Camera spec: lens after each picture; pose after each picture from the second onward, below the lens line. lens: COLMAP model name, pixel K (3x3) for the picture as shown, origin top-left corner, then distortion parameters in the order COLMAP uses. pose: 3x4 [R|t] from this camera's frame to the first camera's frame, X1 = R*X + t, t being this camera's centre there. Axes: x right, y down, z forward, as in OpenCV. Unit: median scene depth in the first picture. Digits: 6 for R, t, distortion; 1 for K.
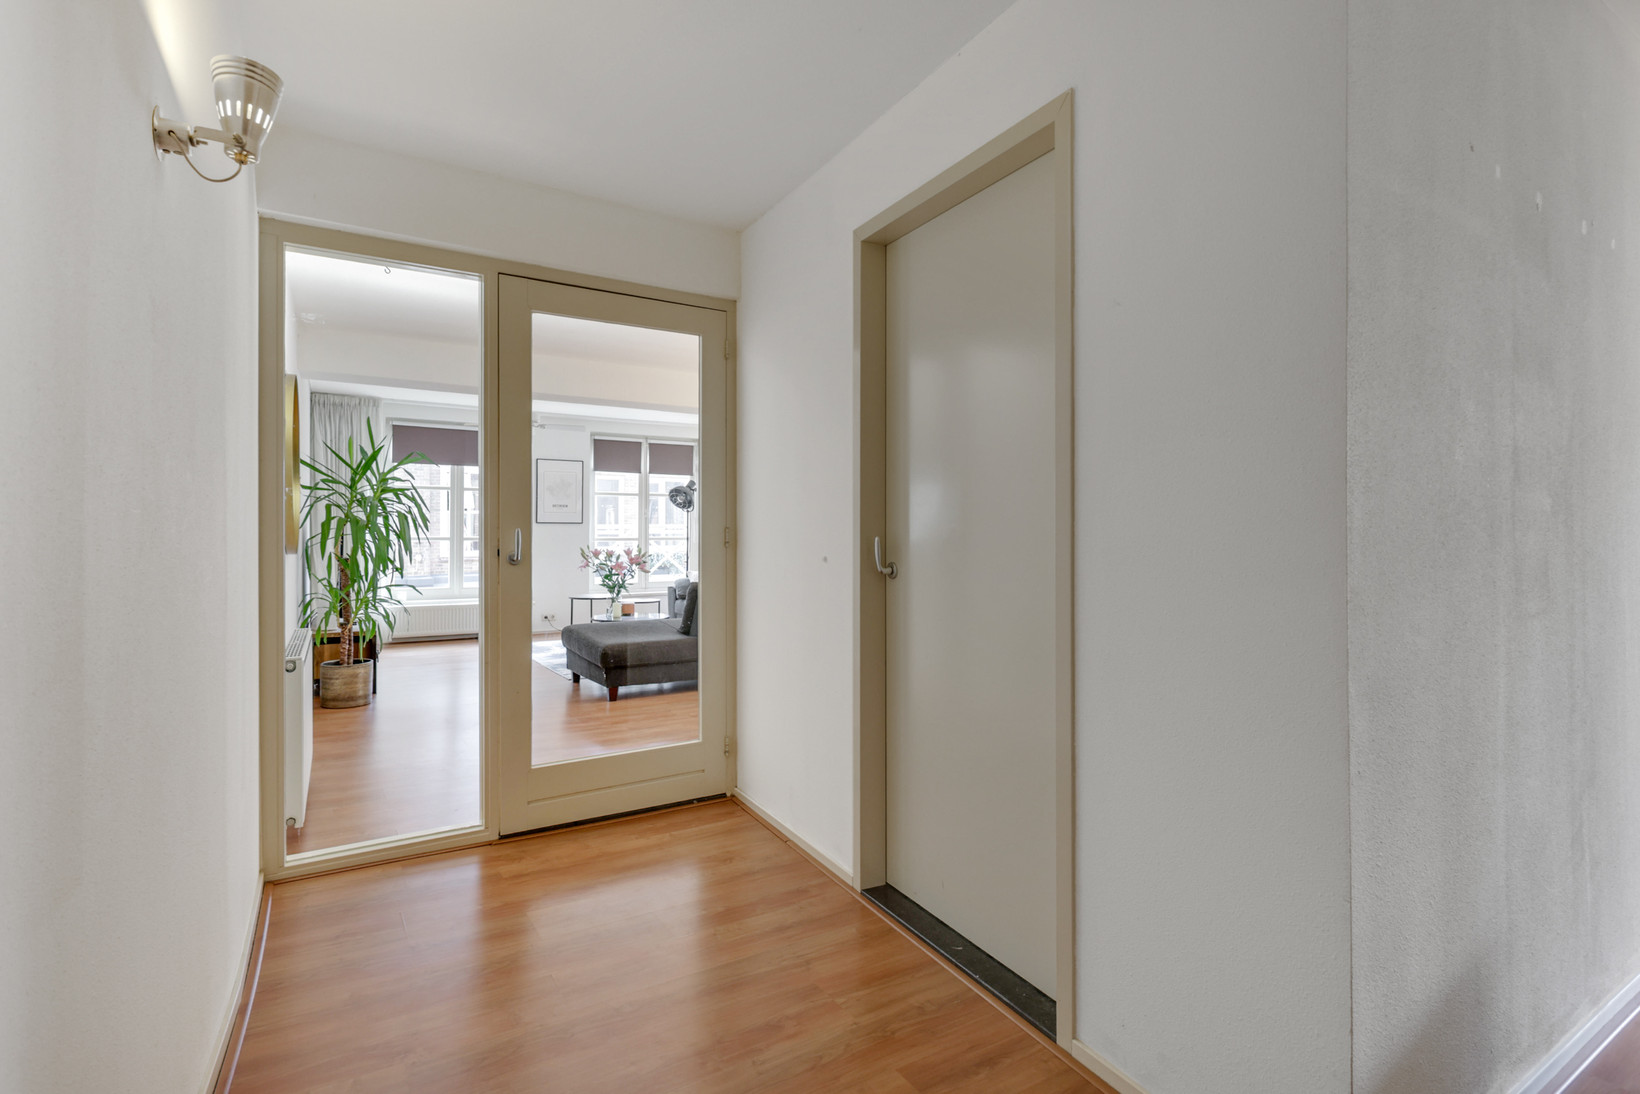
lens RADIAL K [[778.8, 0, 809.2], [0, 778.8, 529.8], [0, 0, 1]] dist [0.002081, -0.000739]
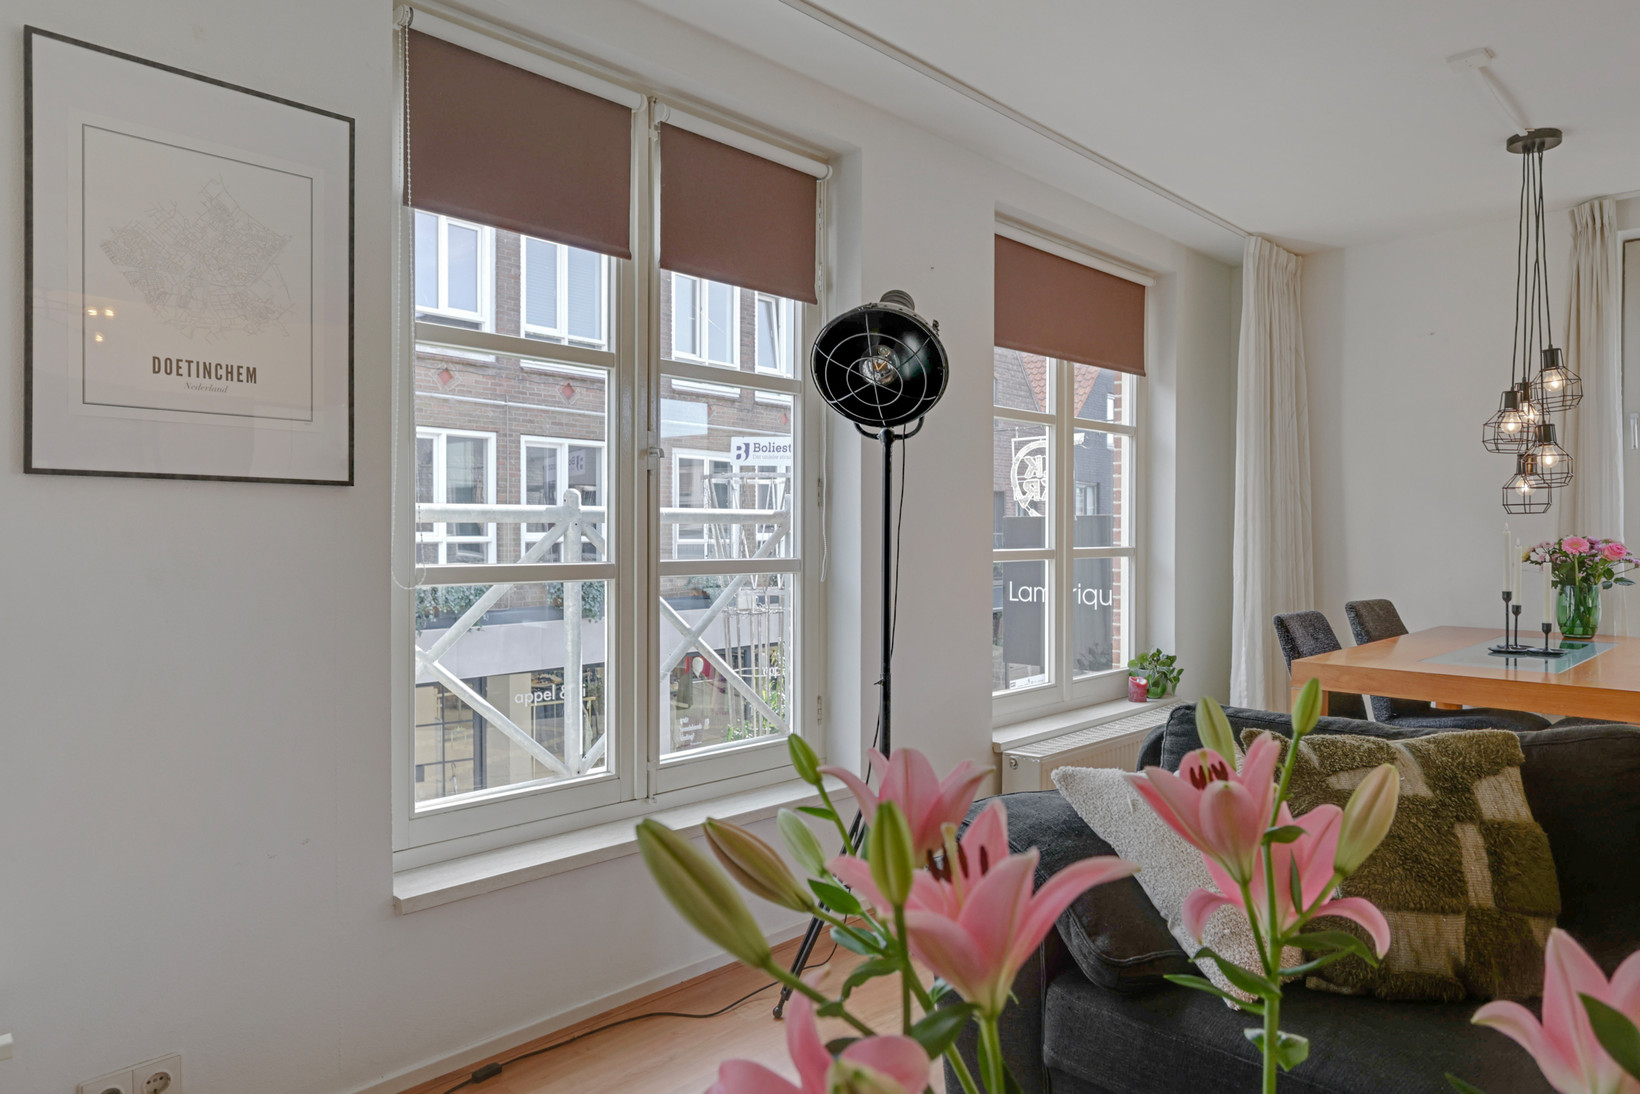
lens RADIAL K [[1032.6, 0, 815.4], [0, 1032.6, 554.6], [0, 0, 1]] dist [-0.007828, 0.000003]
pose [[0.974575, -0.001572, 0.224057, -0.244489], [-0.001926, 0.999880, 0.015395, 0.002968], [-0.224054, -0.015435, 0.974455, 0.763162]]
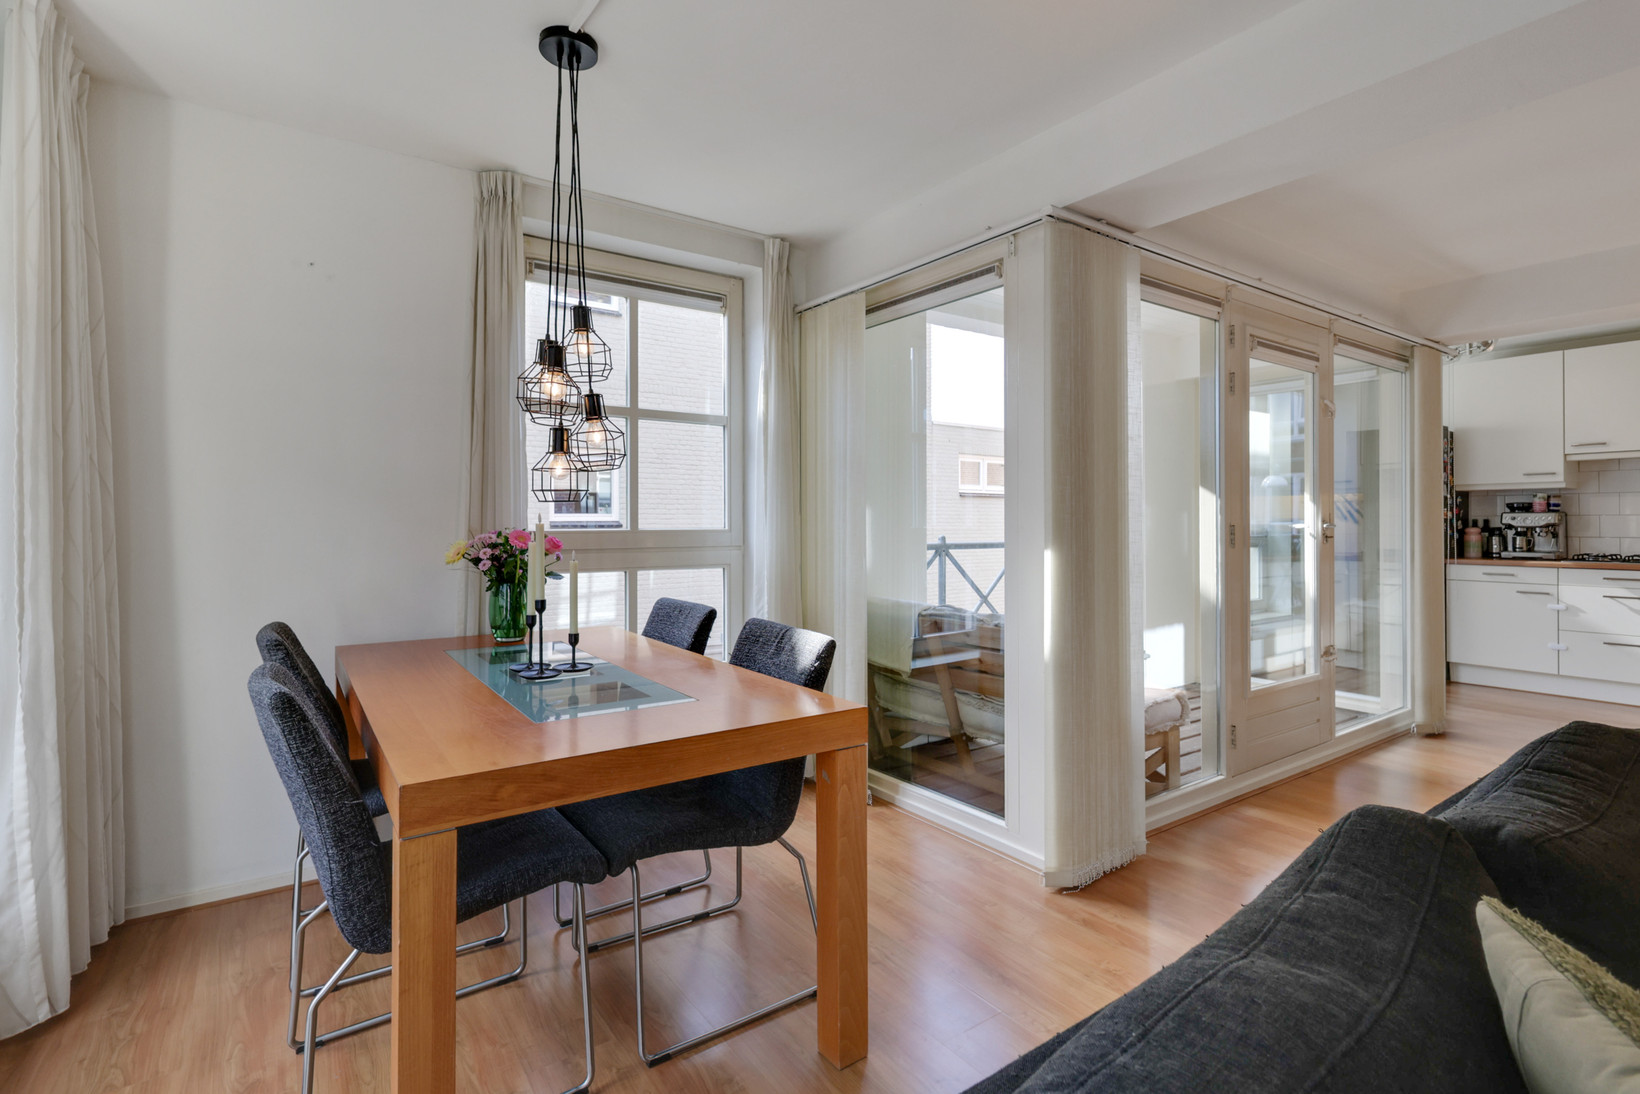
lens RADIAL K [[778.8, 0, 824.9], [0, 778.8, 518.6], [0, 0, 1]] dist [0.002081, -0.000739]
pose [[-0.057108, 0.008665, 0.998330, -0.141519], [0.004815, 0.999953, -0.008404, 0.000536], [-0.998356, 0.004327, -0.057148, 1.006607]]
